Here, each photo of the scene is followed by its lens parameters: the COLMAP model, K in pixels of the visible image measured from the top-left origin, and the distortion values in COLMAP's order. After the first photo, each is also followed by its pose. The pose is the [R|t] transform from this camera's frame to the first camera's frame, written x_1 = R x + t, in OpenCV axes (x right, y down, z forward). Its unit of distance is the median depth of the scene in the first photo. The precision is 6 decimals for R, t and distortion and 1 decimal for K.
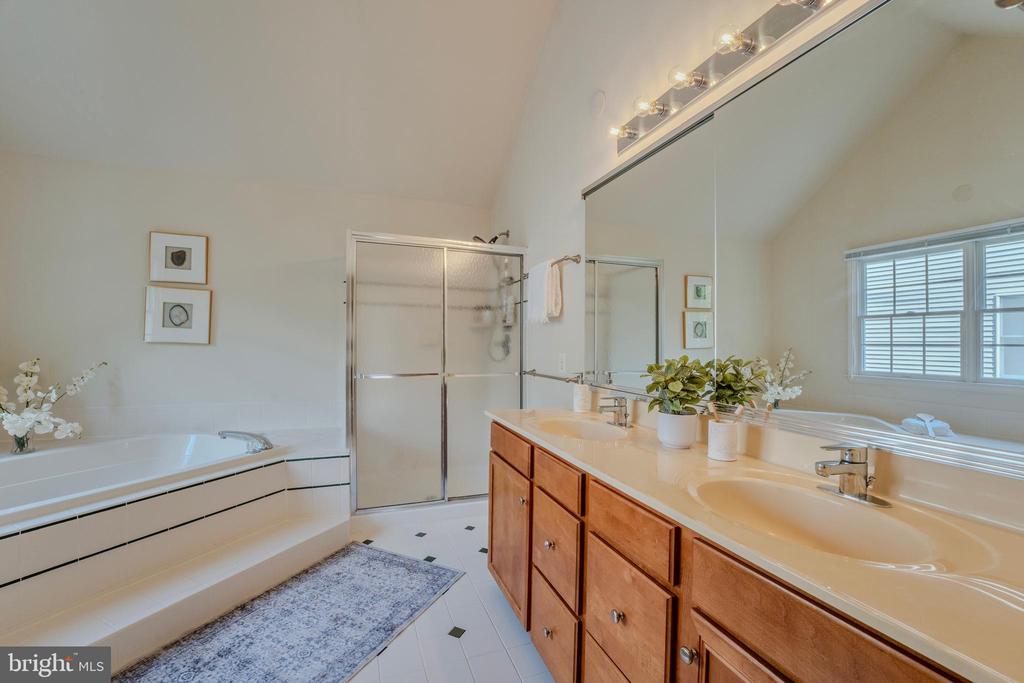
lens RADIAL K [[419.6, 0, 509.4], [0, 419.6, 340.8], [0, 0, 1]] dist [-0.011612, -0.000378]
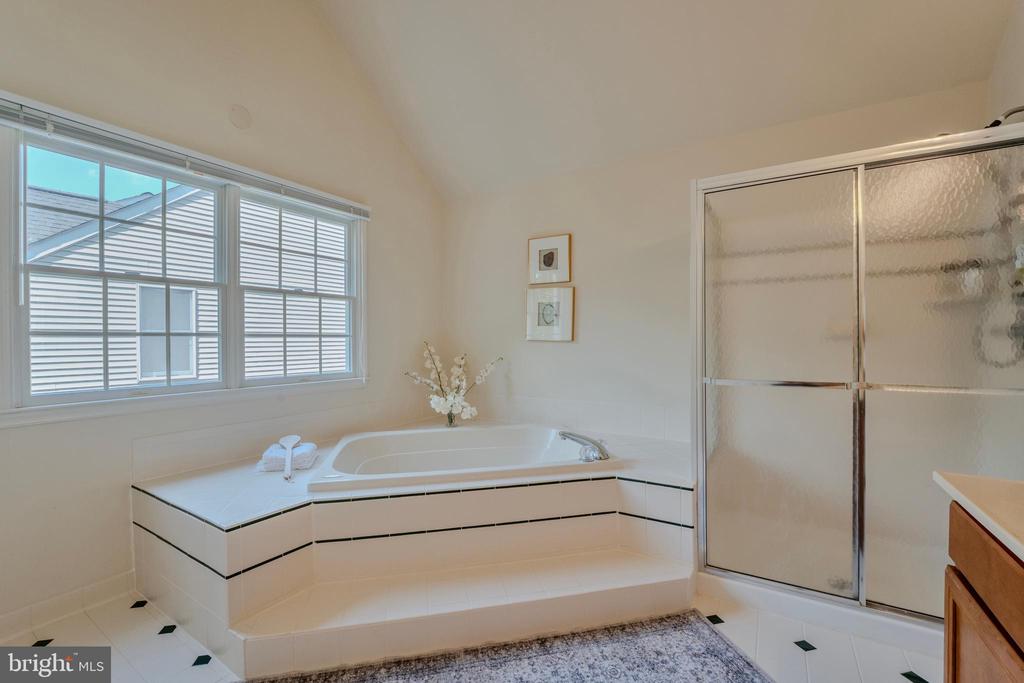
lens RADIAL K [[441.1, 0, 508.7], [0, 441.1, 349.4], [0, 0, 1]] dist [-0.016055, -0.000119]
pose [[0.616972, -0.002704, -0.786981, 0.022260], [0.018766, 0.999760, 0.011277, 0.016632], [0.786761, -0.021726, 0.616875, 0.286255]]
